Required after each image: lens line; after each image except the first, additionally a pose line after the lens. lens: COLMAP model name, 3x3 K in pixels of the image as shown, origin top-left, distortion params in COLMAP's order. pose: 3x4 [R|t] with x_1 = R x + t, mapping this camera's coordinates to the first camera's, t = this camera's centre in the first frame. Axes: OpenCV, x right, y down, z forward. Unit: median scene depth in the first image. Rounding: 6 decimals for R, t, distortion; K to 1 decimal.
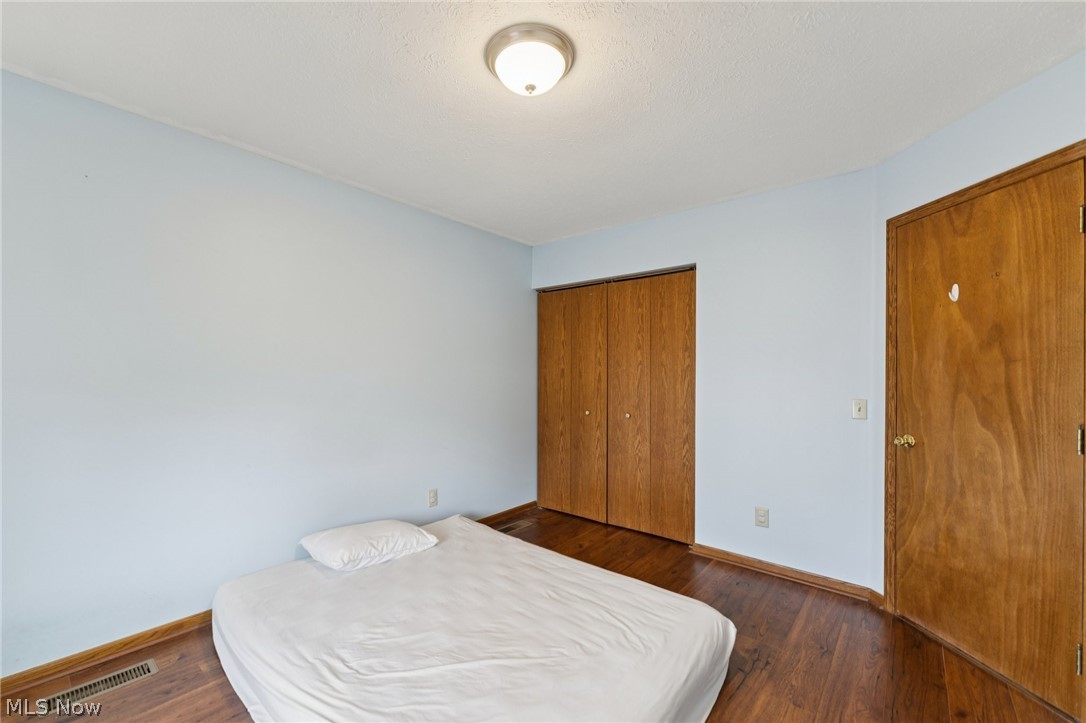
lens RADIAL K [[431.5, 0, 539.1], [0, 431.5, 373.3], [0, 0, 1]] dist [-0.000111, -0.000001]
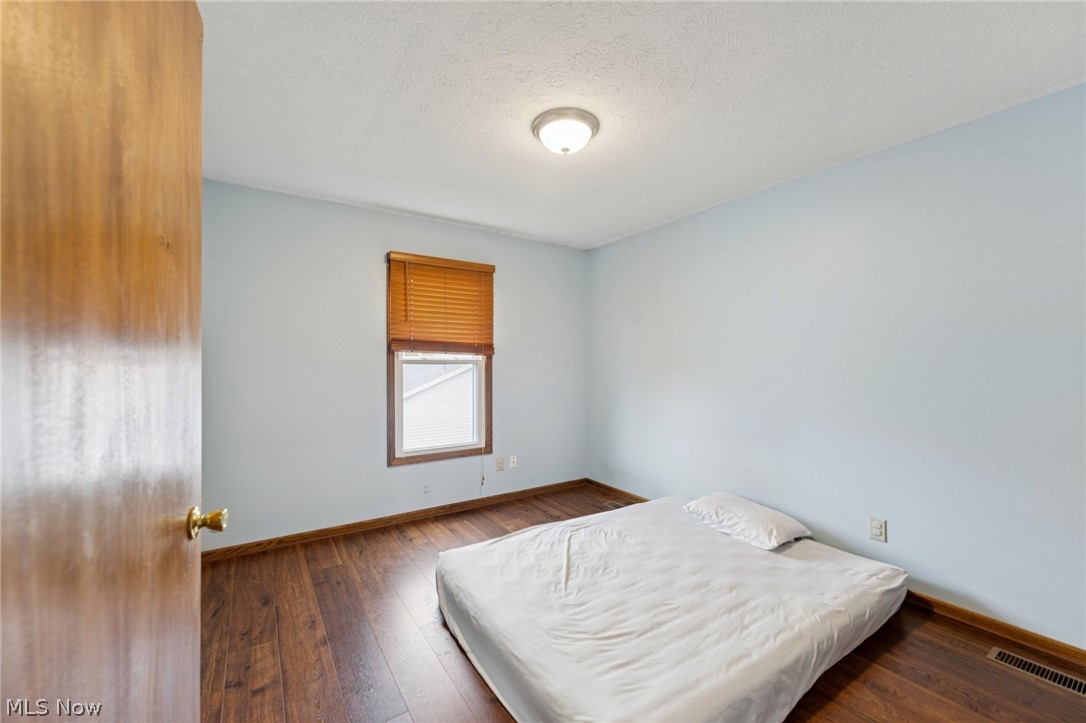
lens RADIAL K [[434.4, 0, 542.3], [0, 434.4, 360.7], [0, 0, 1]] dist [-0.000224, 0.000103]
pose [[-0.251644, -0.008182, -0.967785, 0.905961], [-0.005981, 0.999958, -0.006899, 0.006215], [0.967801, 0.004052, -0.251683, 0.893211]]
